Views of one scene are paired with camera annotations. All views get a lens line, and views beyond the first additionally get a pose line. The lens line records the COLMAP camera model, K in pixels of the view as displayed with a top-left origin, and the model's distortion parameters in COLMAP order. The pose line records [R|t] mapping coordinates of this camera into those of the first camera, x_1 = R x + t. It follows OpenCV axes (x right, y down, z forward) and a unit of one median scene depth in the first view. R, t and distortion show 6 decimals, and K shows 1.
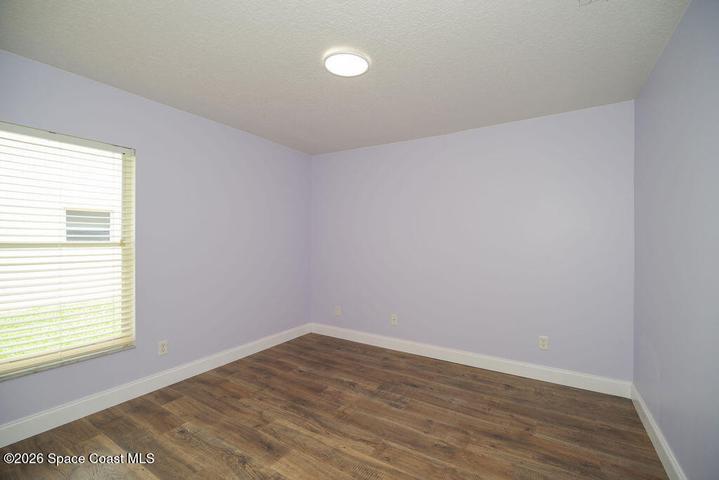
lens RADIAL K [[315.7, 0, 359.5], [0, 315.7, 240.0], [0, 0, 1]] dist [-0.010656, -0.000446]
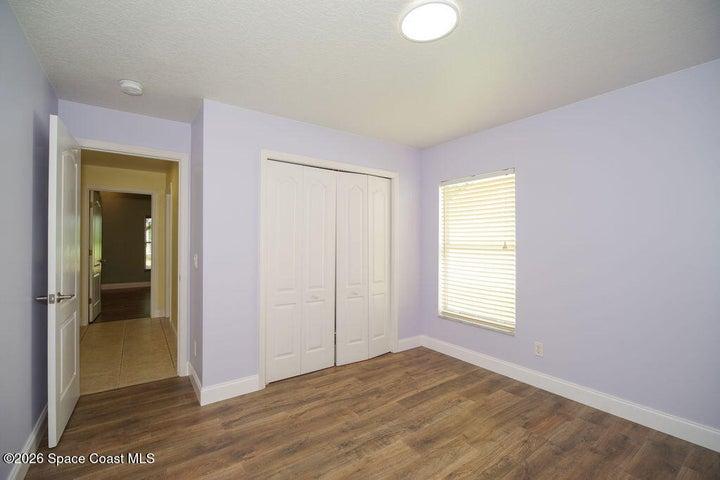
lens RADIAL K [[316.1, 0, 360.0], [0, 316.1, 240.0], [0, 0, 1]] dist [-0.010656, -0.000446]
pose [[-0.370618, -0.003346, -0.928779, 0.631193], [-0.006799, 0.999976, -0.000890, -0.012624], [0.928760, 0.005985, -0.370632, 0.948114]]
